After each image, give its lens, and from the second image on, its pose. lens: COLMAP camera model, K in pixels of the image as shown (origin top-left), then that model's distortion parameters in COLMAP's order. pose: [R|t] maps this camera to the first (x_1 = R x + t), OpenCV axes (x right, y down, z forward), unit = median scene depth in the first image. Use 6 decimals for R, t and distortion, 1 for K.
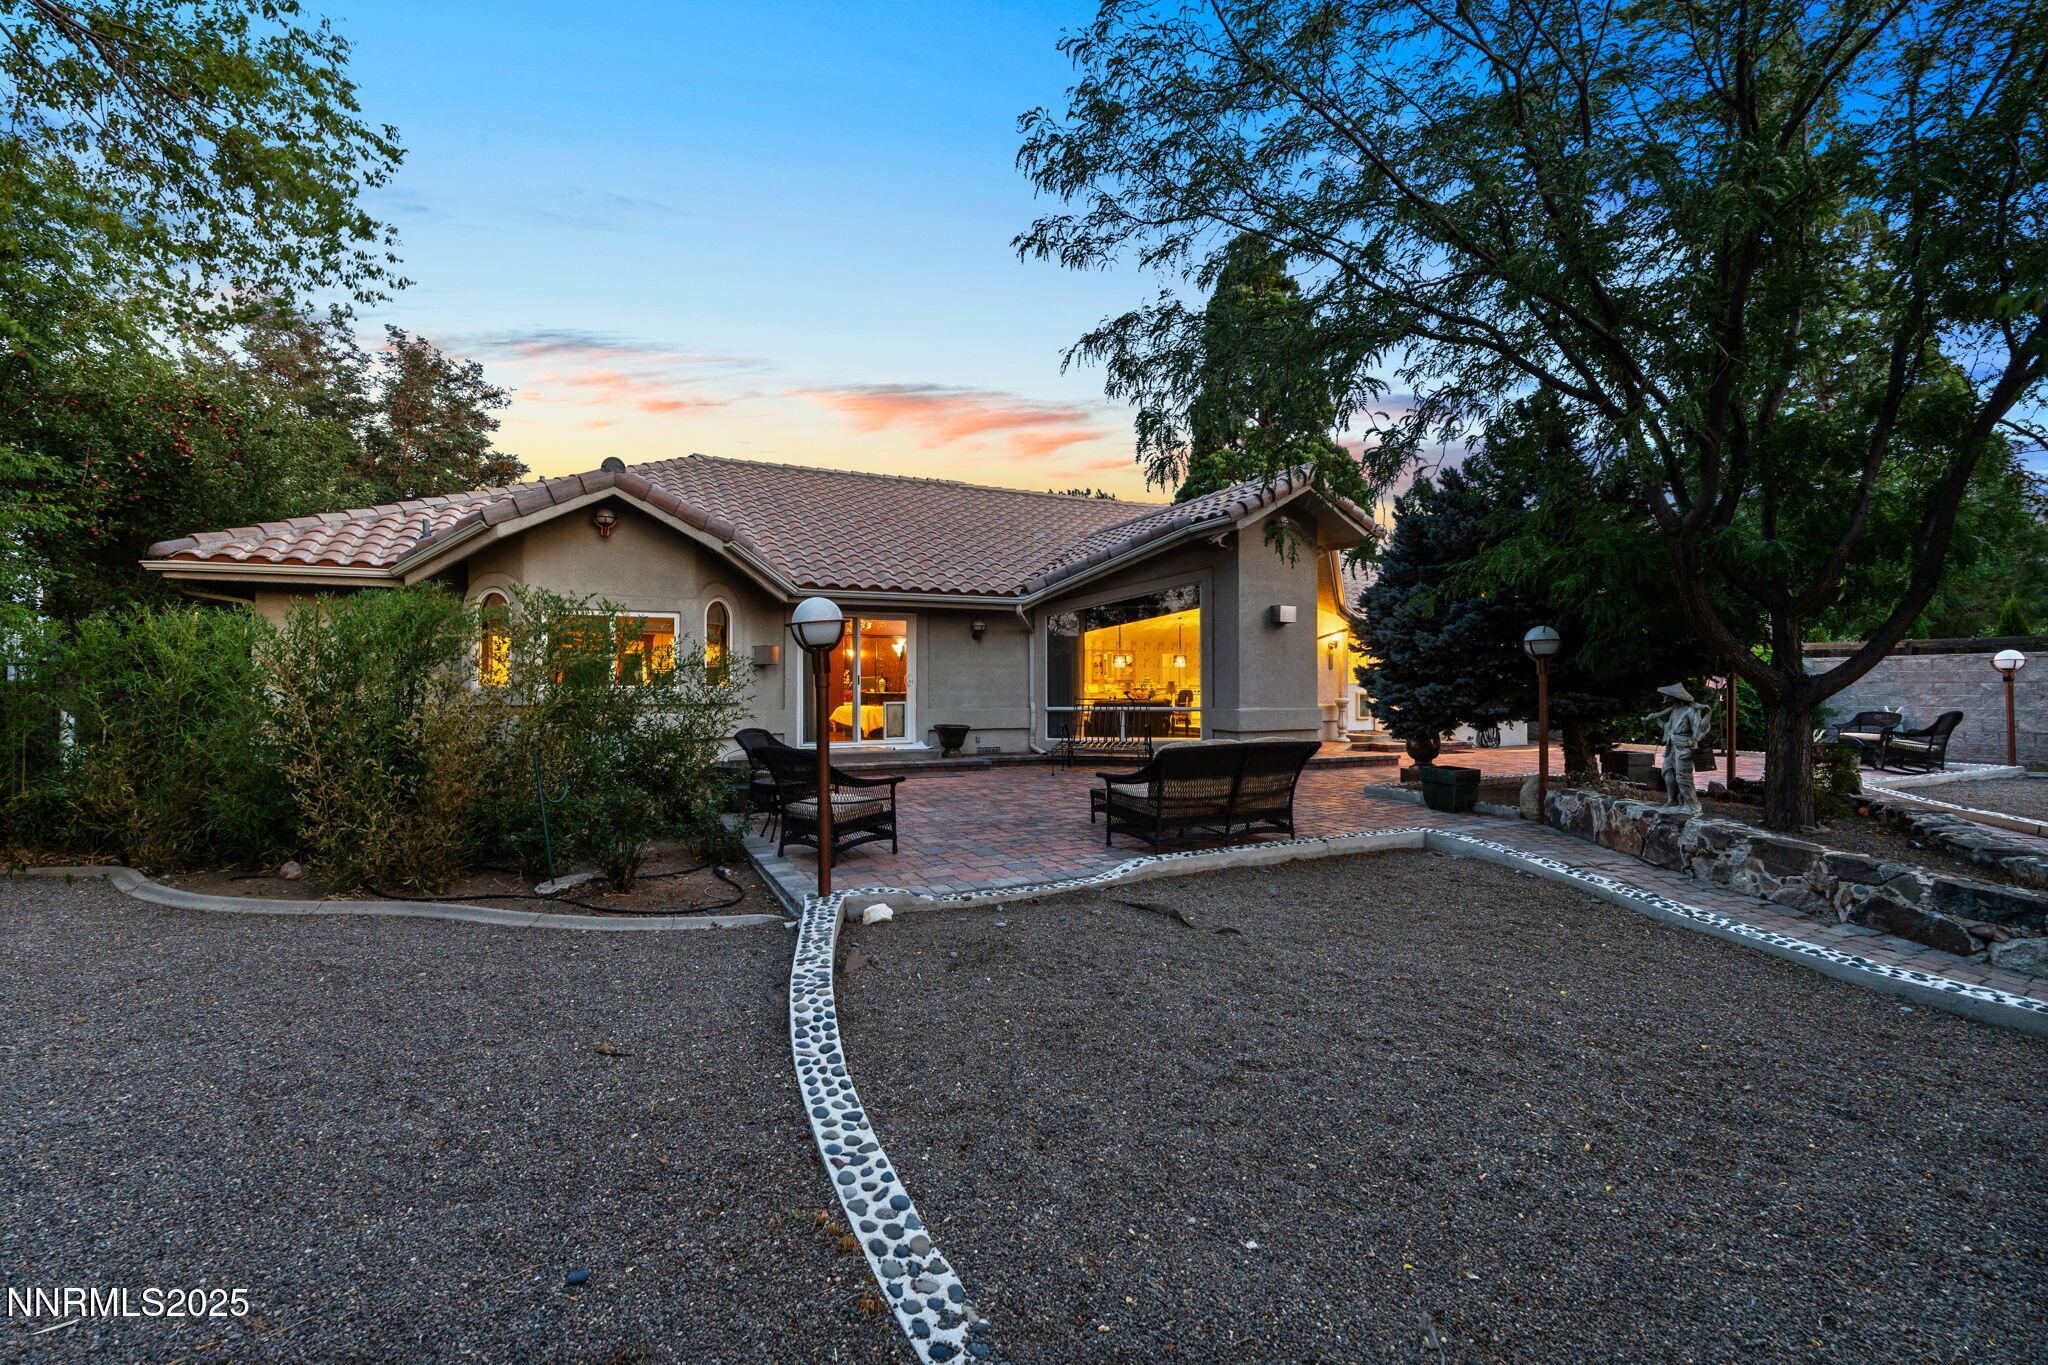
lens RADIAL K [[900.0, 0, 1024.0], [0, 900.0, 682.5], [0, 0, 1]] dist [-0.004575, -0.000280]
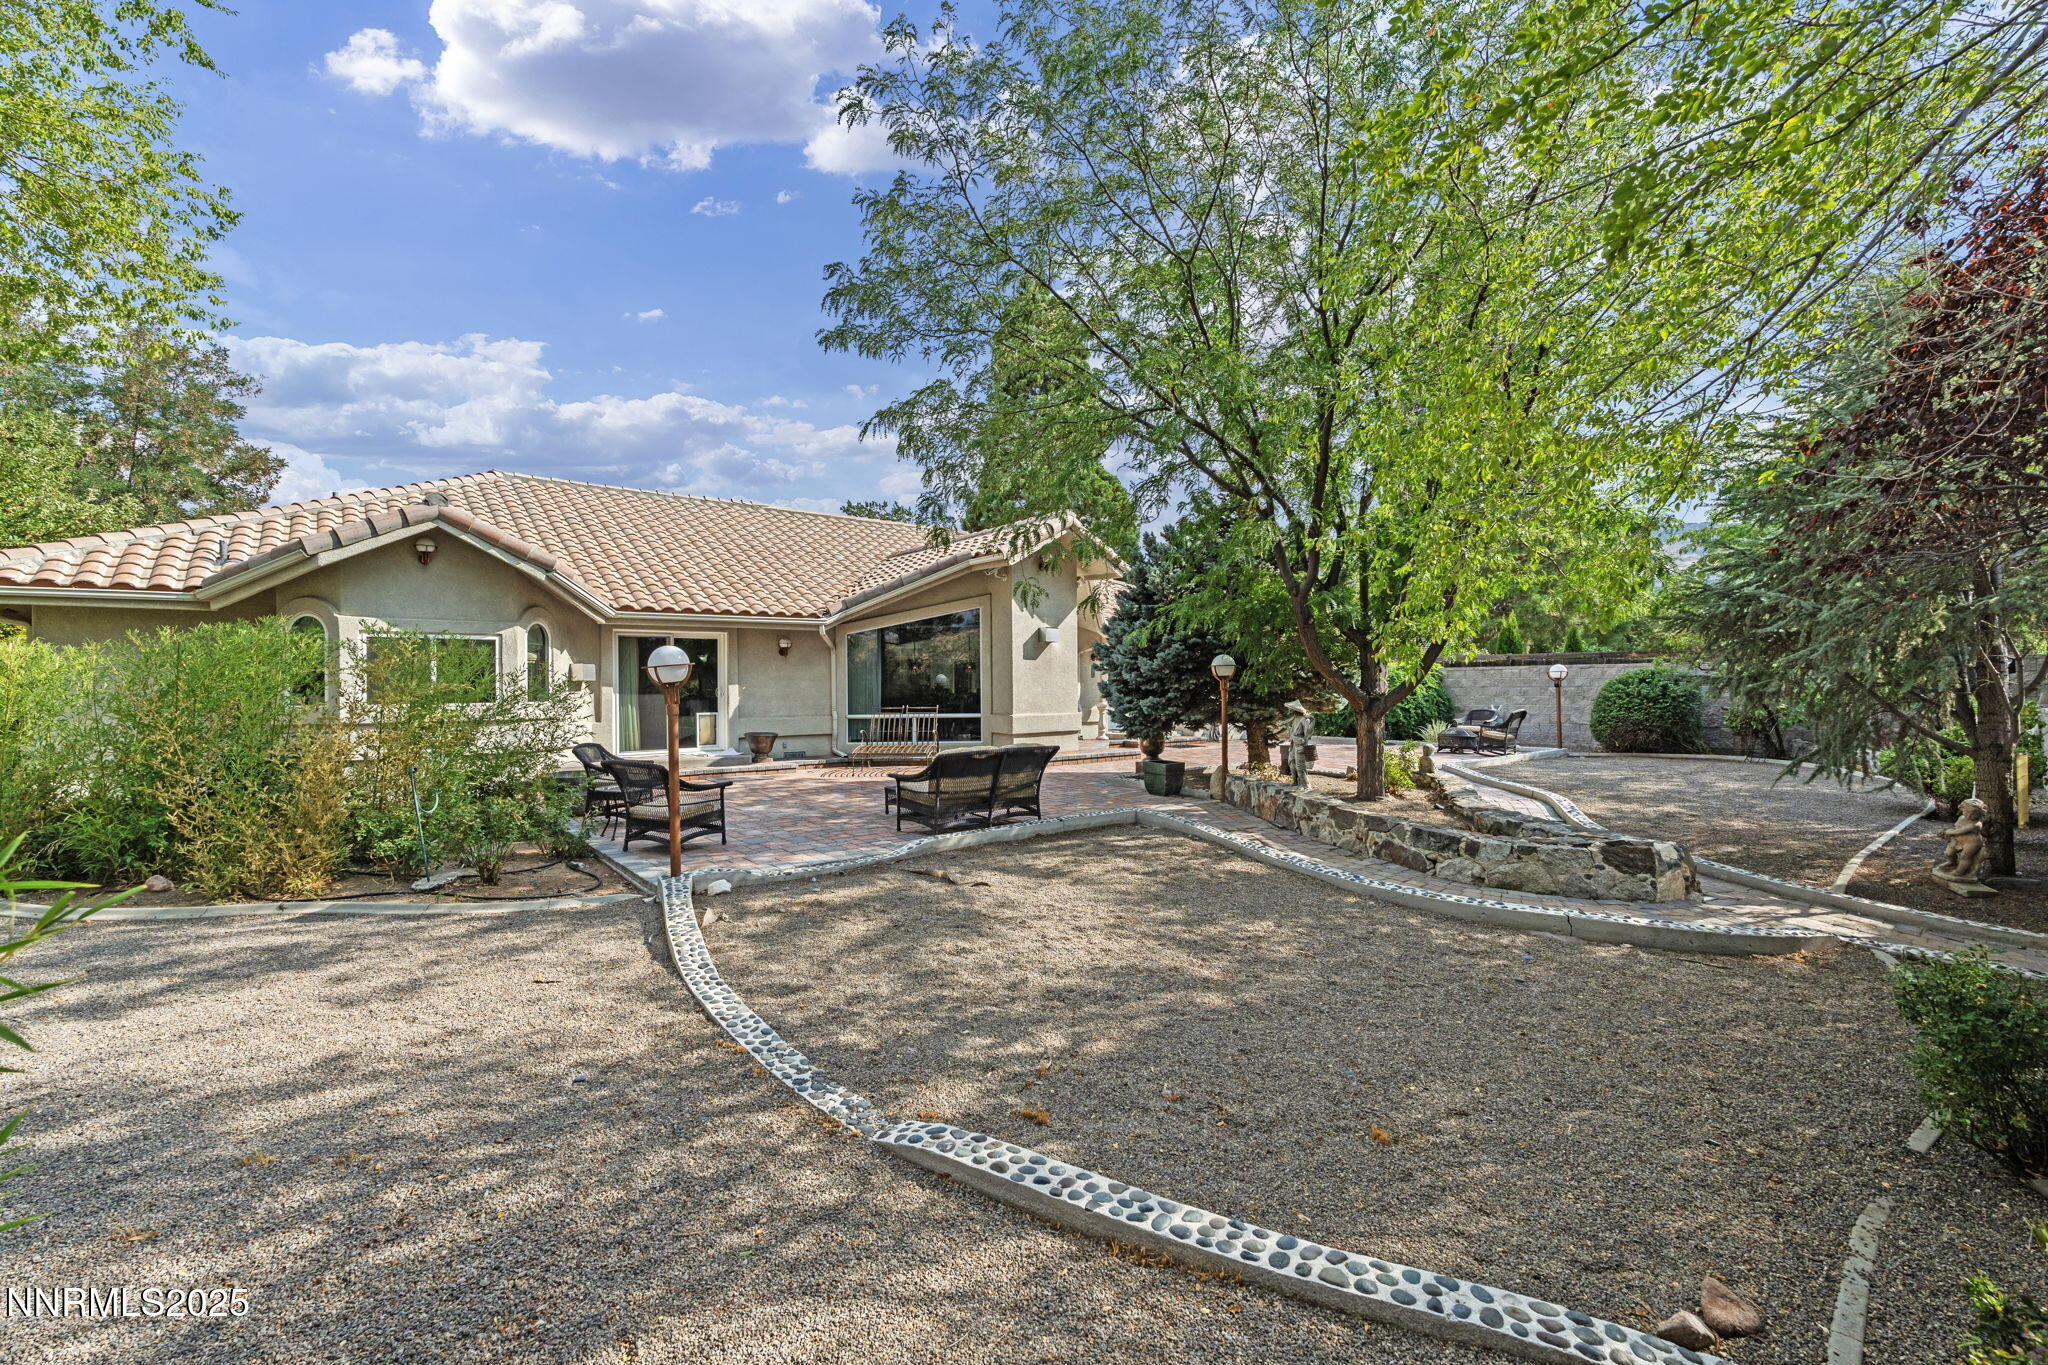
lens RADIAL K [[869.6, 0, 1024.0], [0, 869.6, 682.5], [0, 0, 1]] dist [-0.010311, -0.000330]
pose [[0.974183, -0.005295, 0.225699, -0.007840], [0.005008, 0.999986, 0.001845, -0.025192], [-0.225705, -0.000667, 0.974195, -0.199333]]
